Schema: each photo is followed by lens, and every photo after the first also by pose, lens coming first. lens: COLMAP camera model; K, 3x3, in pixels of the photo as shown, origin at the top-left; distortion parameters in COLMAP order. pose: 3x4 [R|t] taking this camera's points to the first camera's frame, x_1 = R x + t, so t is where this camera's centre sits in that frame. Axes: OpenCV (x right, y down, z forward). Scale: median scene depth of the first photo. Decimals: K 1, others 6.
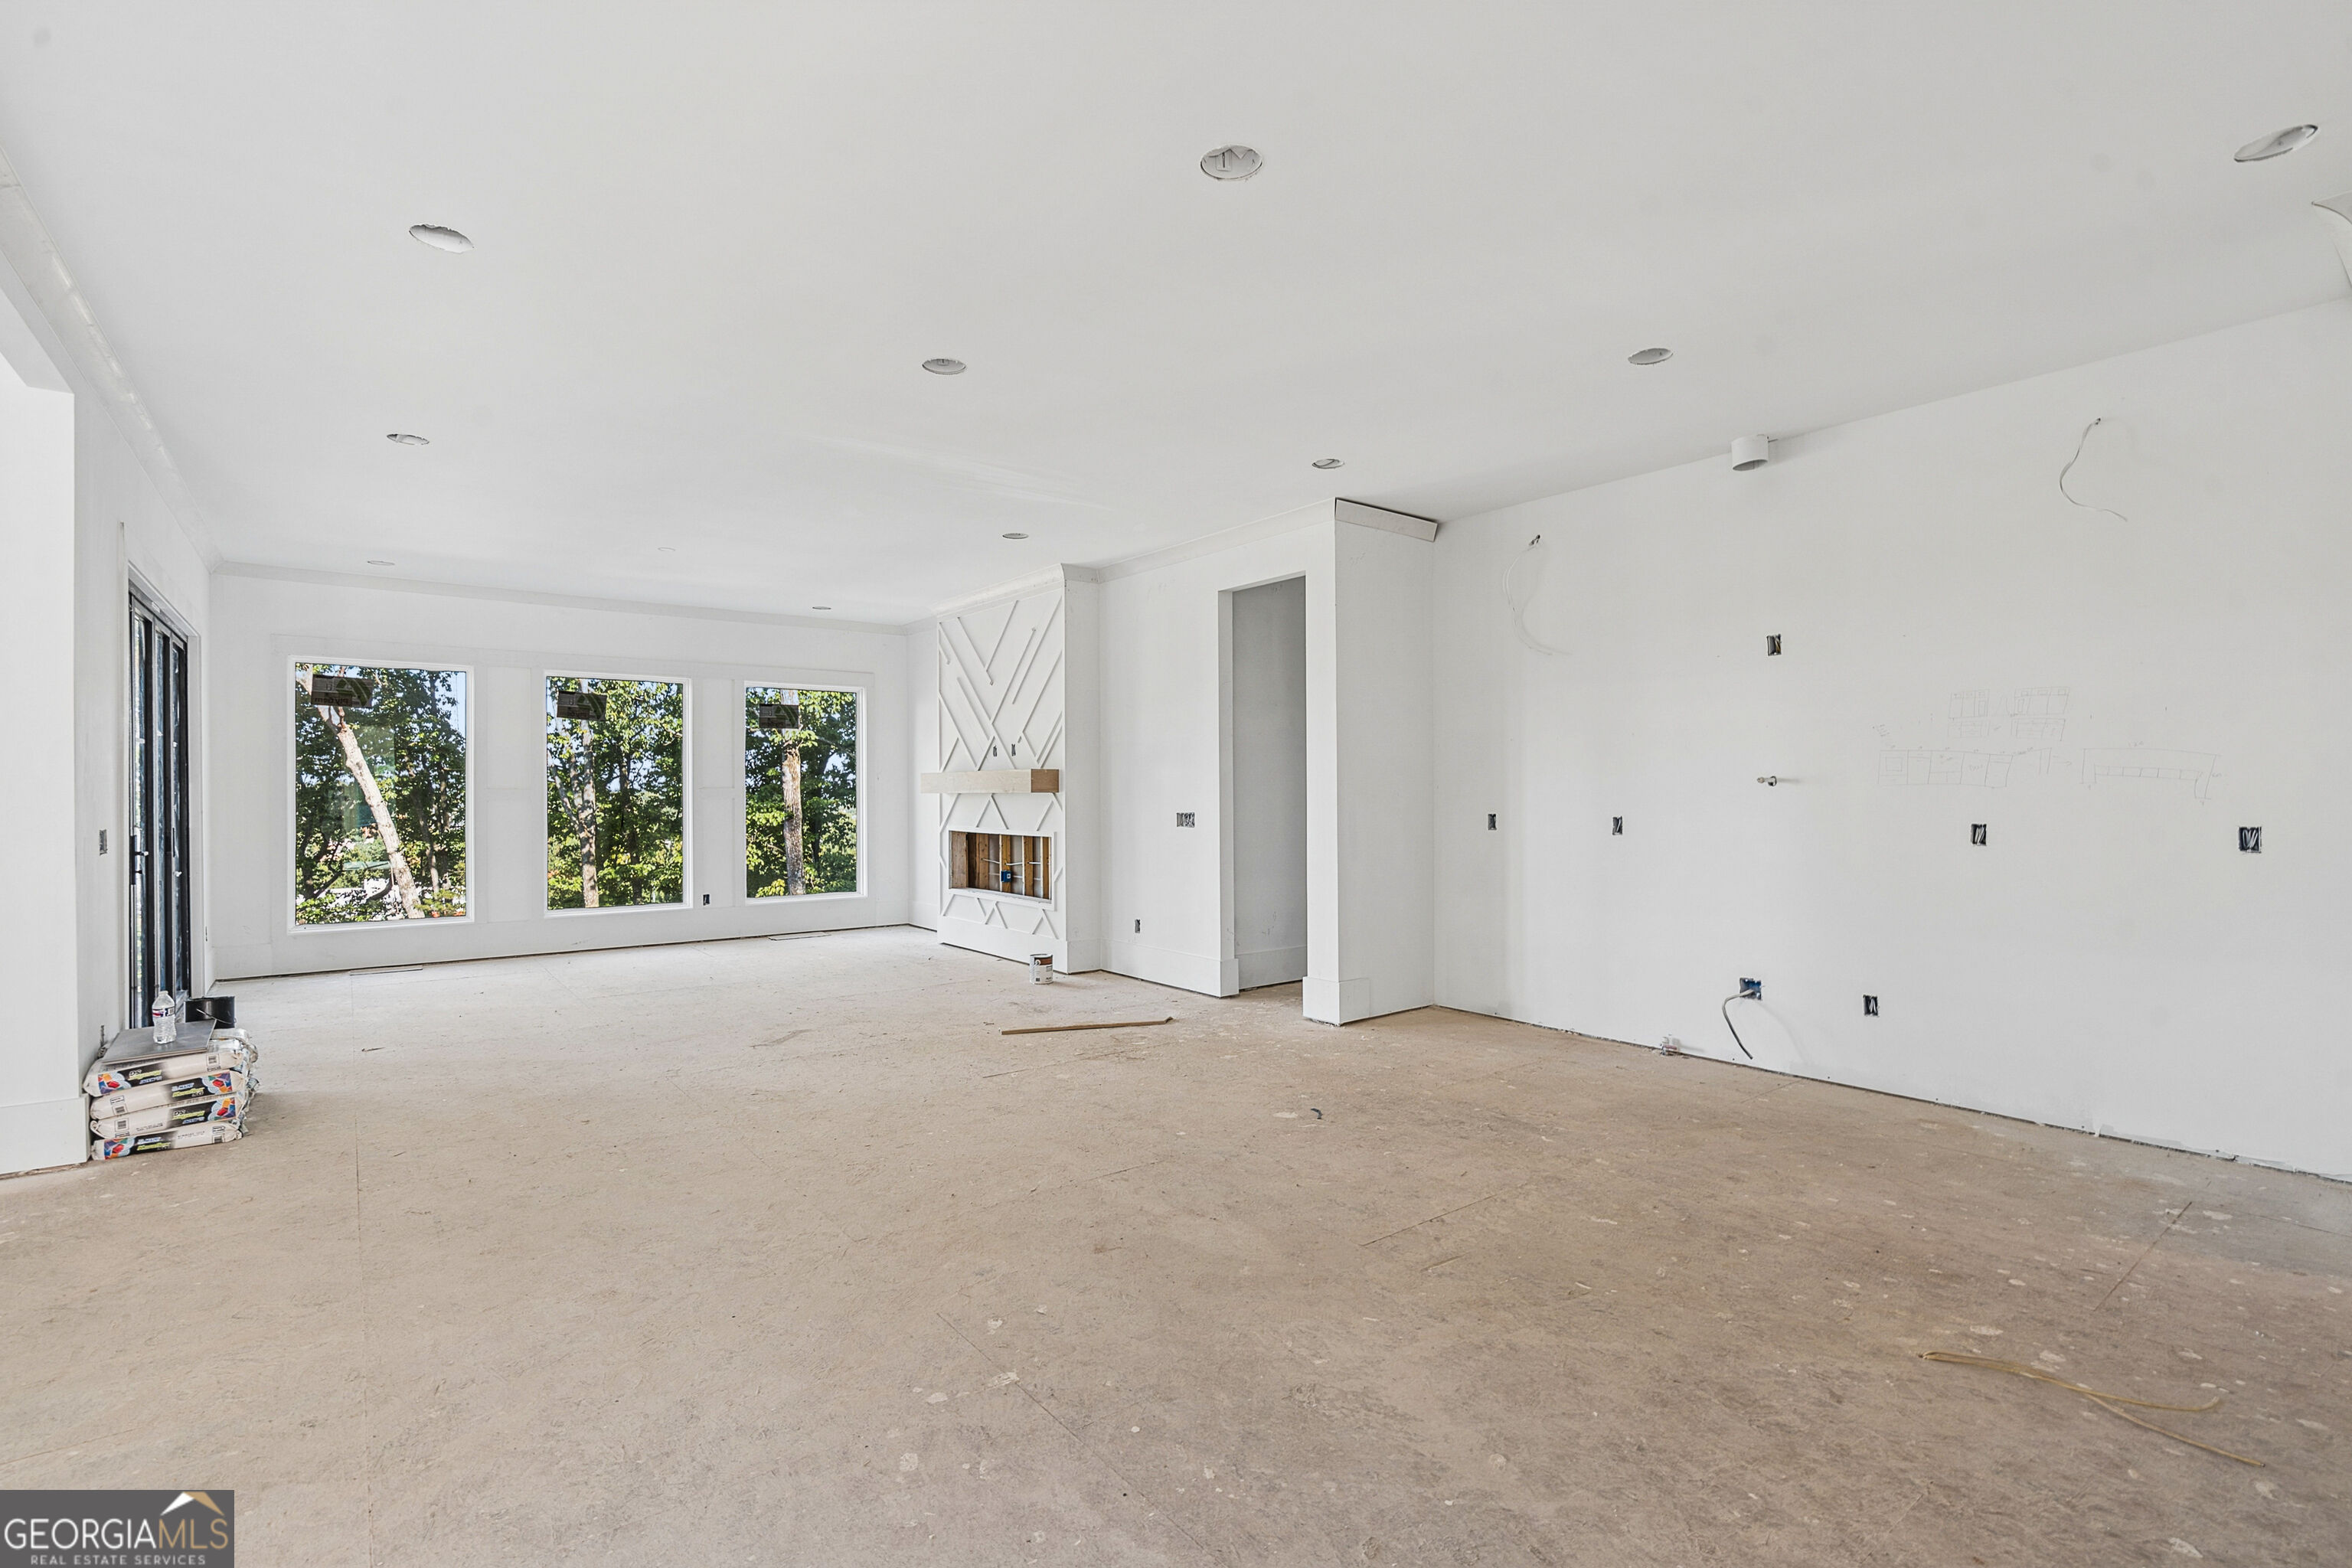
lens RADIAL K [[1084.5, 0, 1168.0], [0, 1084.5, 785.2], [0, 0, 1]] dist [-0.000366, -0.000101]
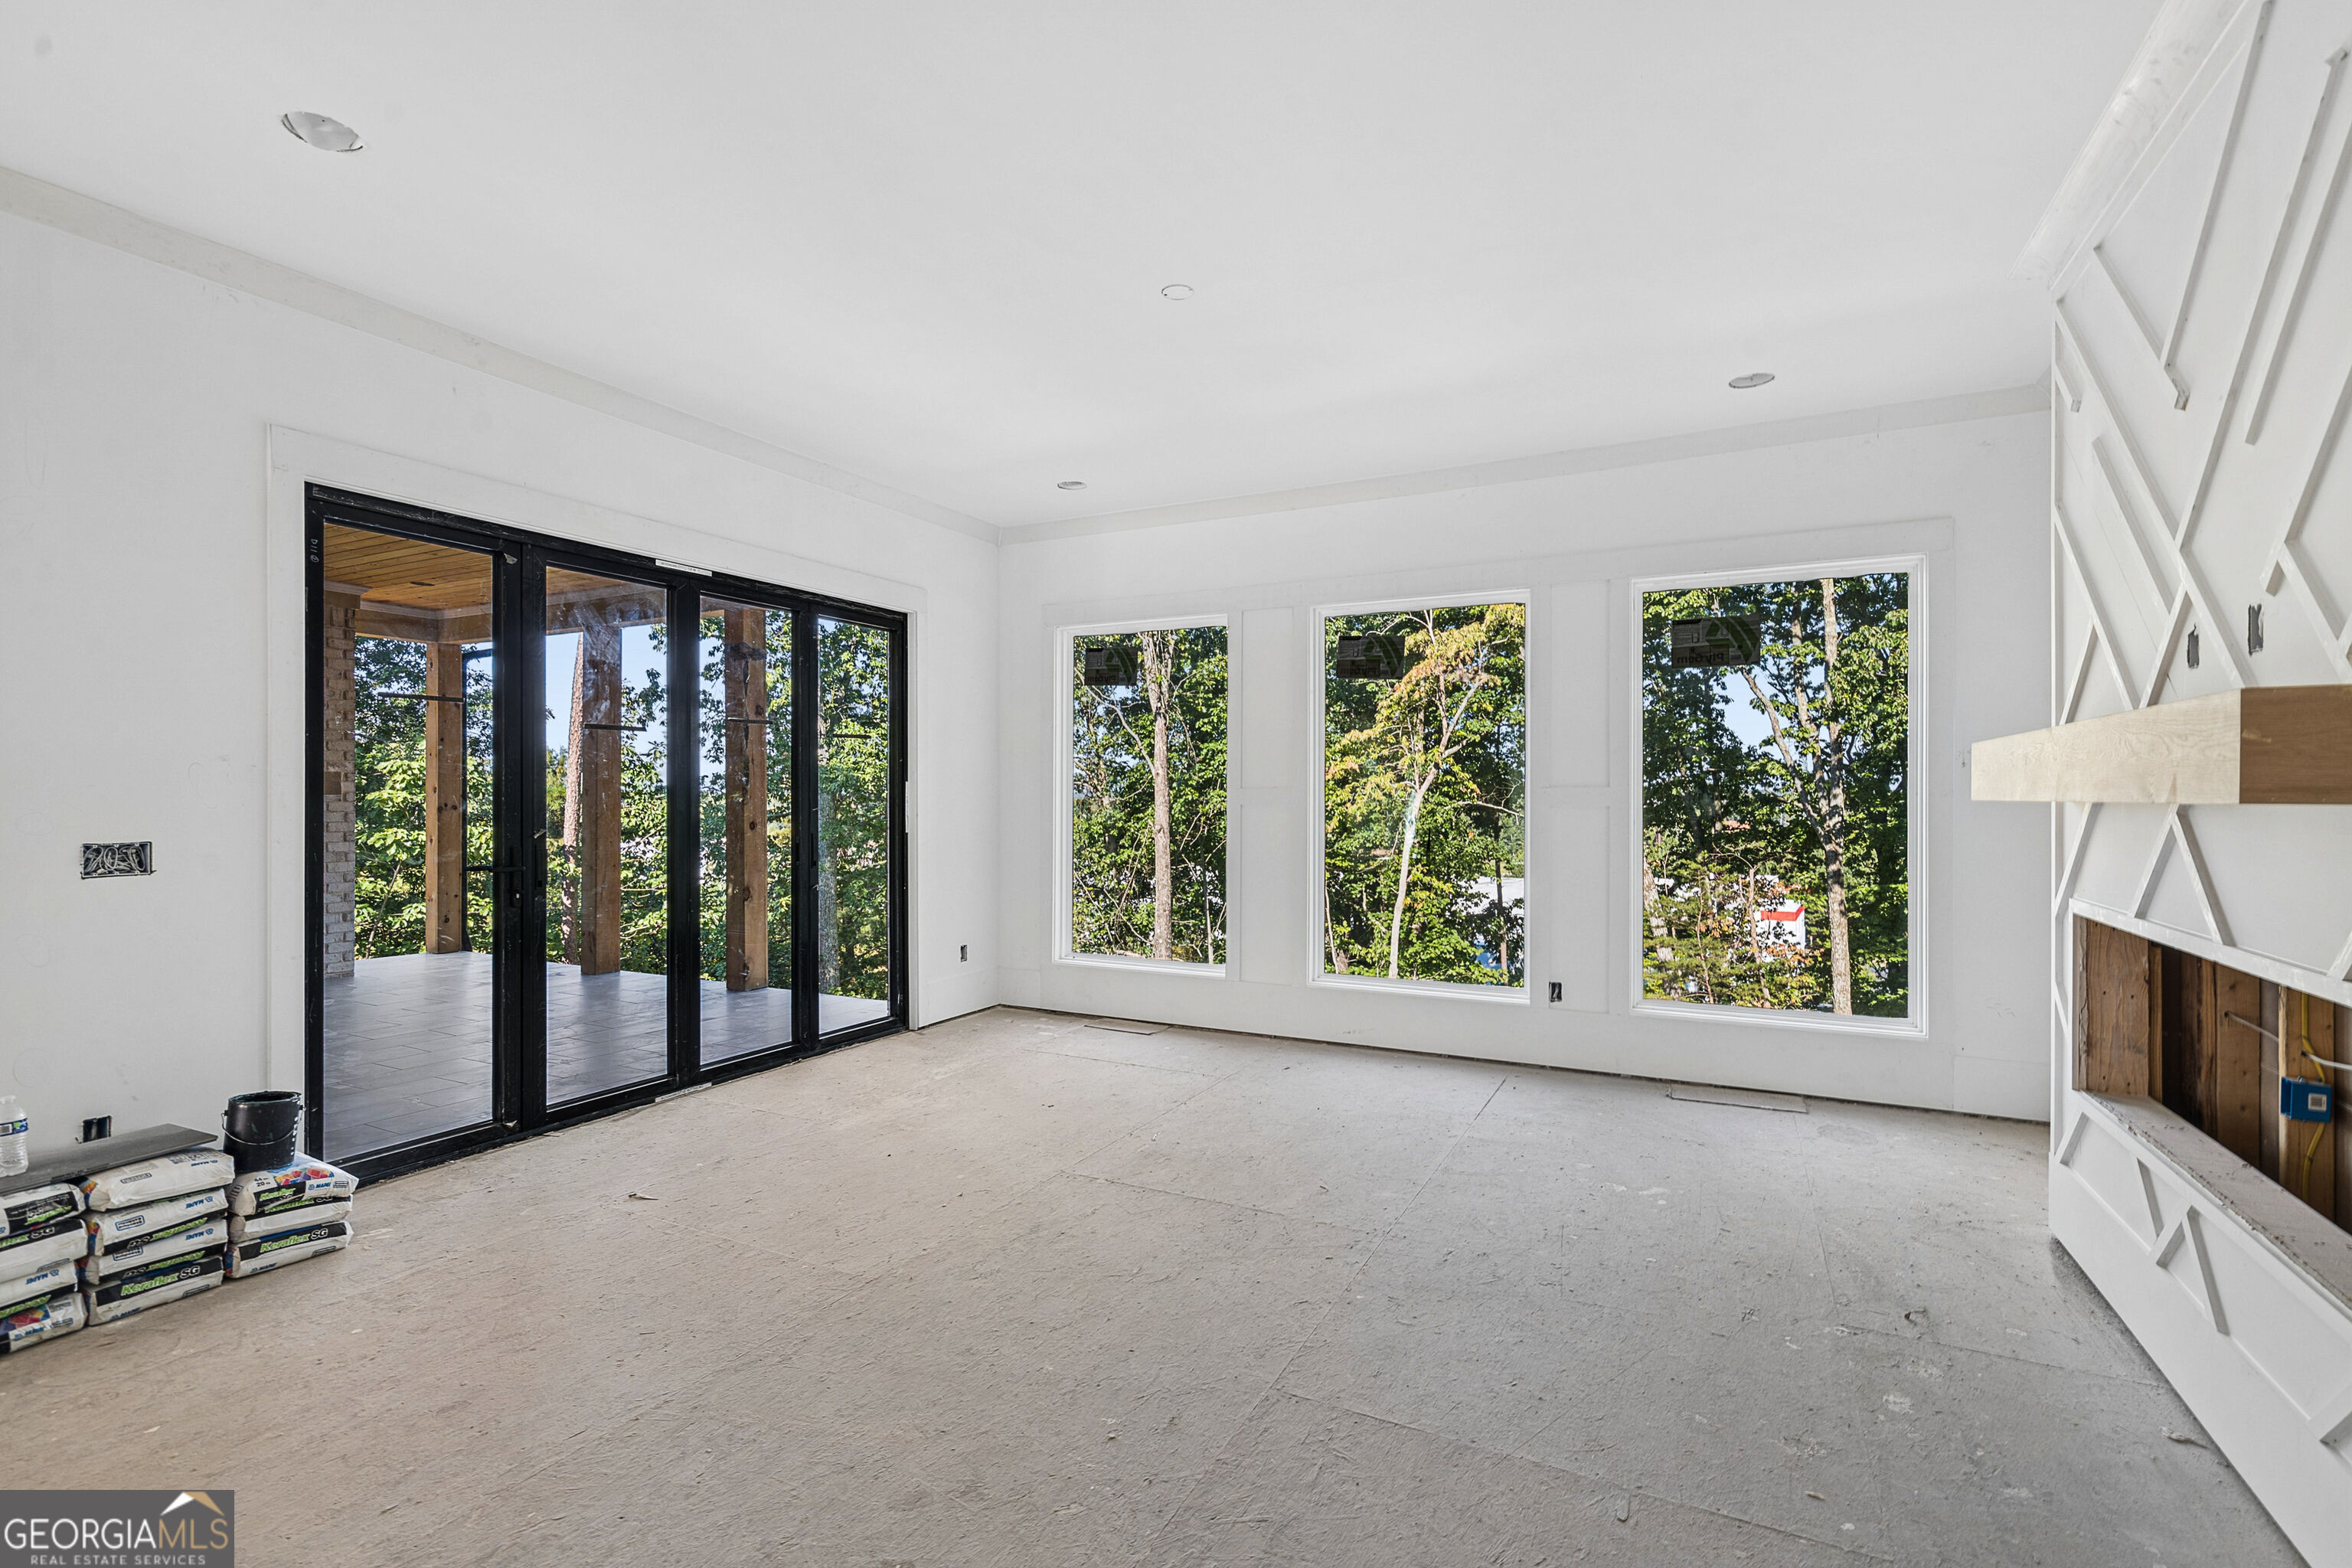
lens RADIAL K [[1084.5, 0, 1168.0], [0, 1084.5, 785.2], [0, 0, 1]] dist [-0.000366, -0.000101]
pose [[0.423240, -0.001833, -0.906016, -0.021176], [-0.001274, 0.999996, -0.002619, 0.004967], [0.906017, 0.002263, 0.423236, 0.660242]]
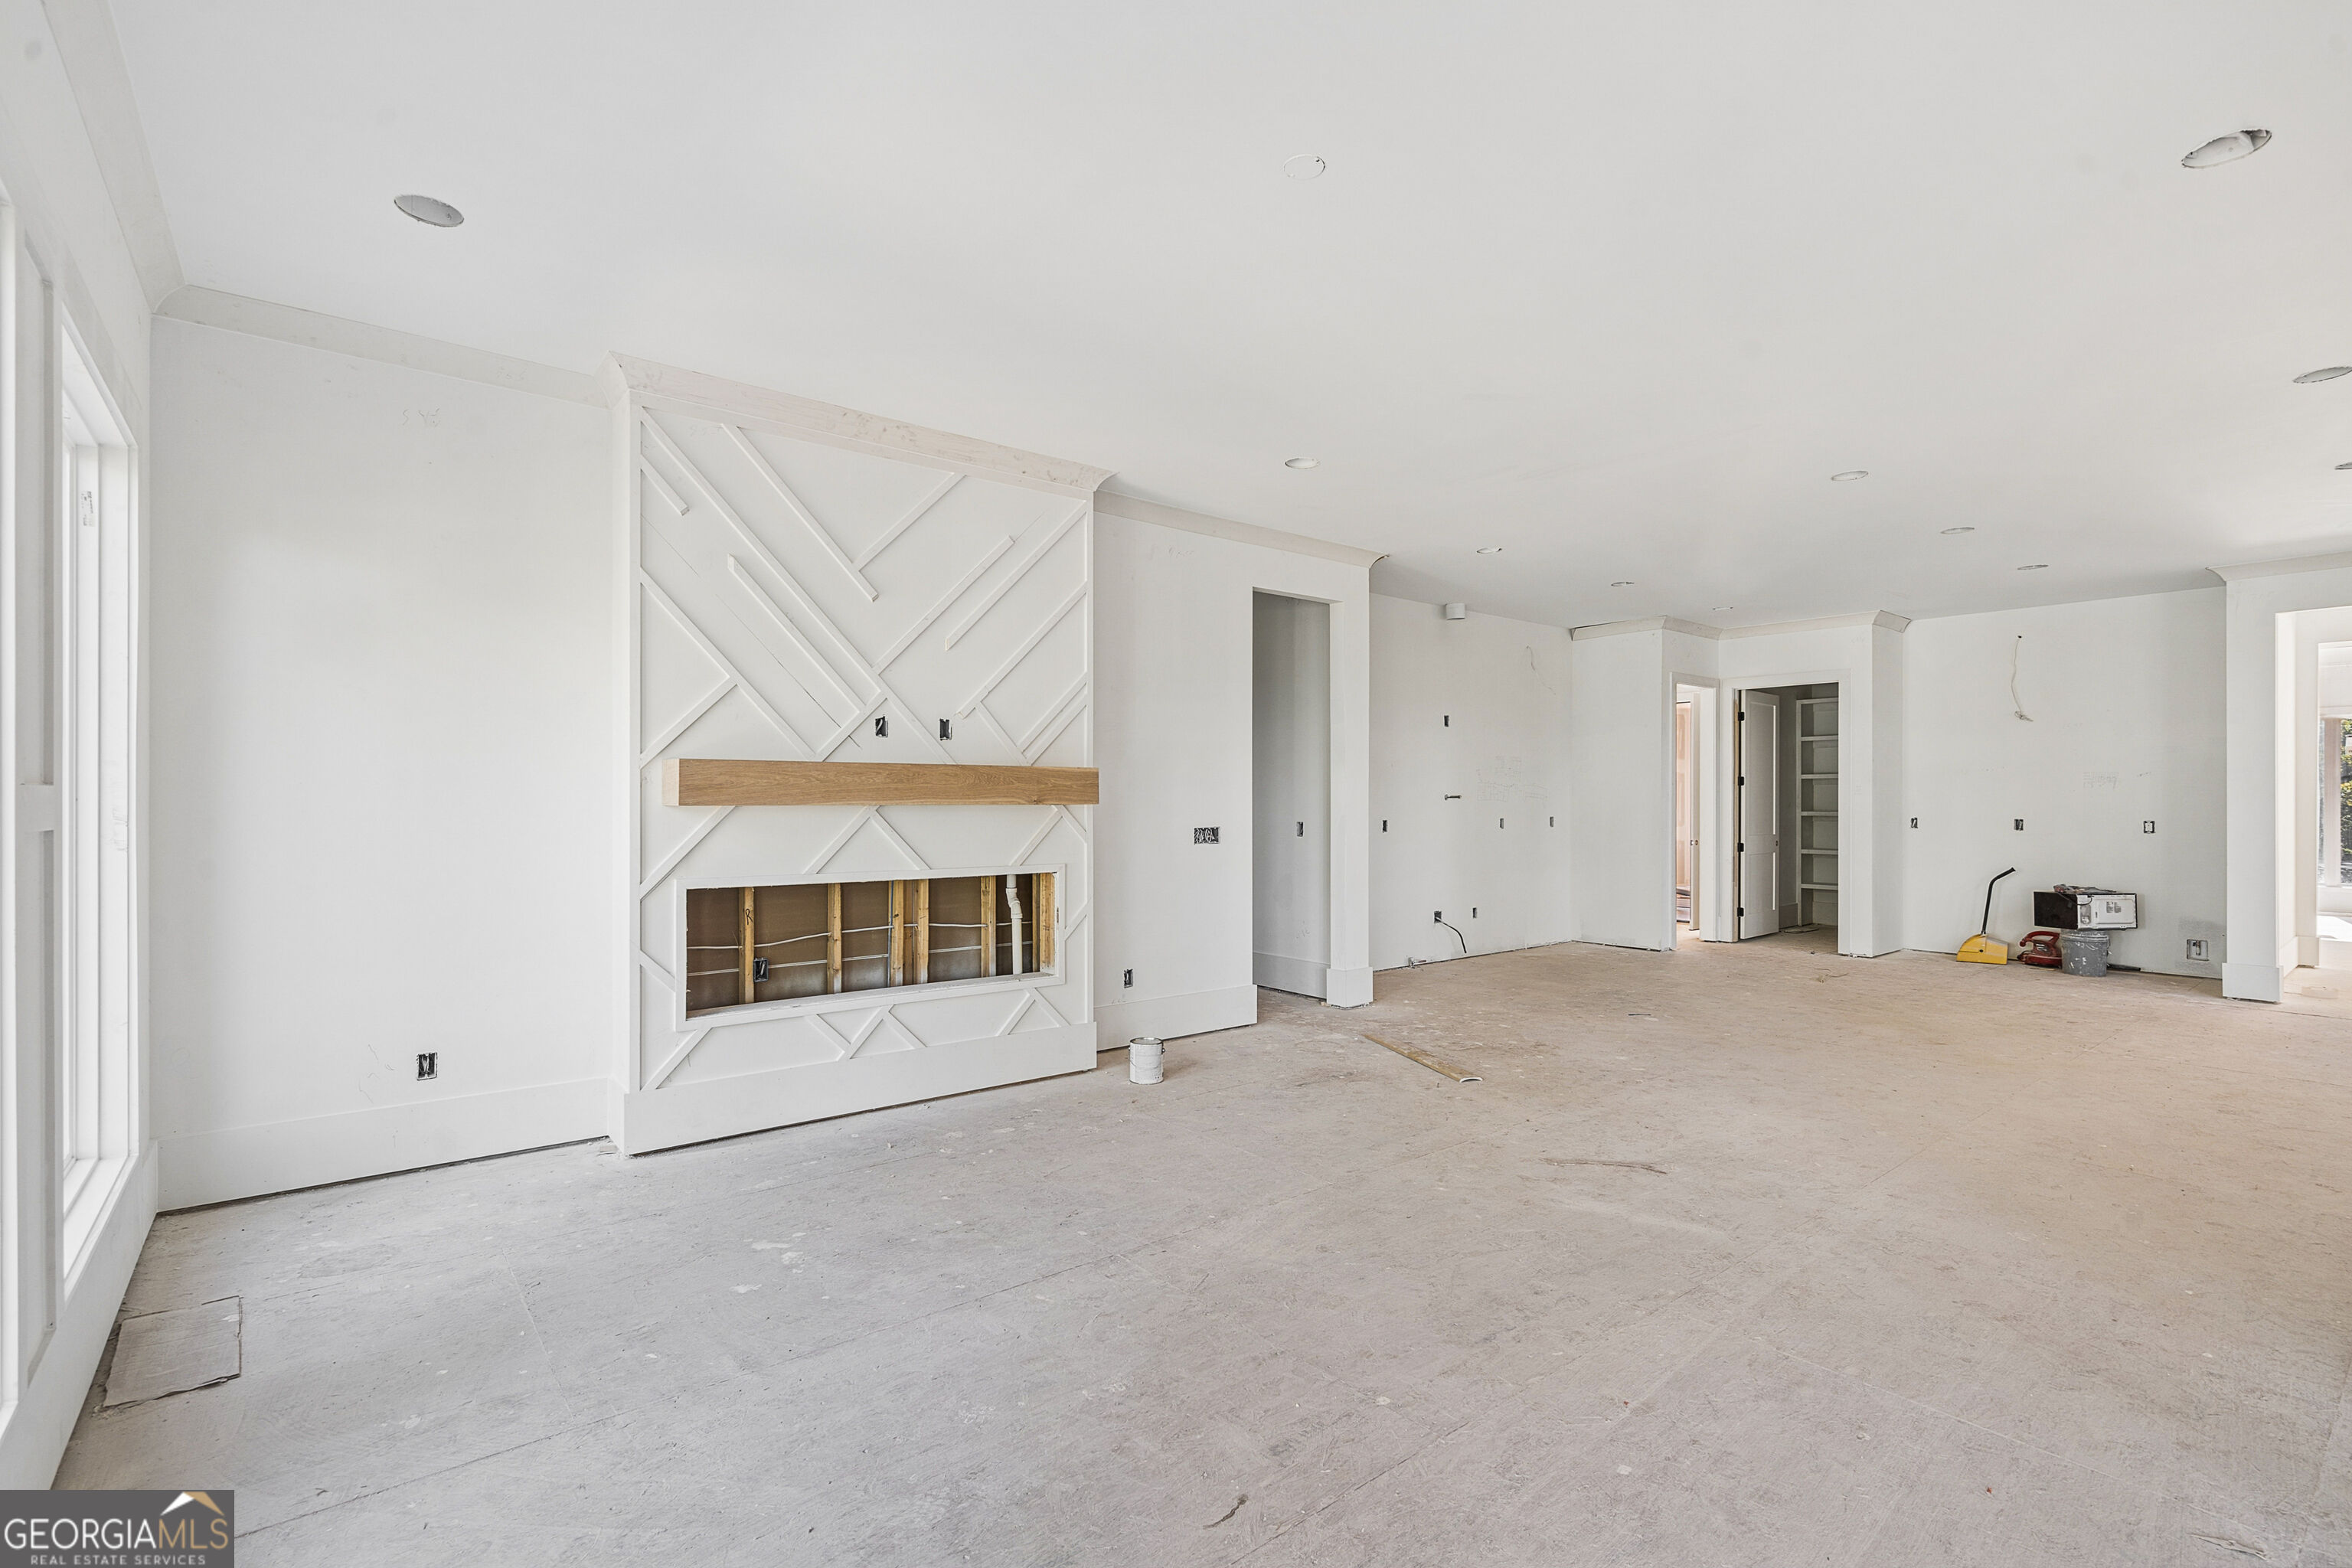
lens RADIAL K [[1087.6, 0, 1175.9], [0, 1087.6, 807.5], [0, 0, 1]] dist [-0.000127, -0.000039]
pose [[-0.015182, 0.001366, 0.999884, -0.714043], [-0.005049, 0.999986, -0.001443, 0.009325], [-0.999872, -0.005071, -0.015175, 0.878988]]
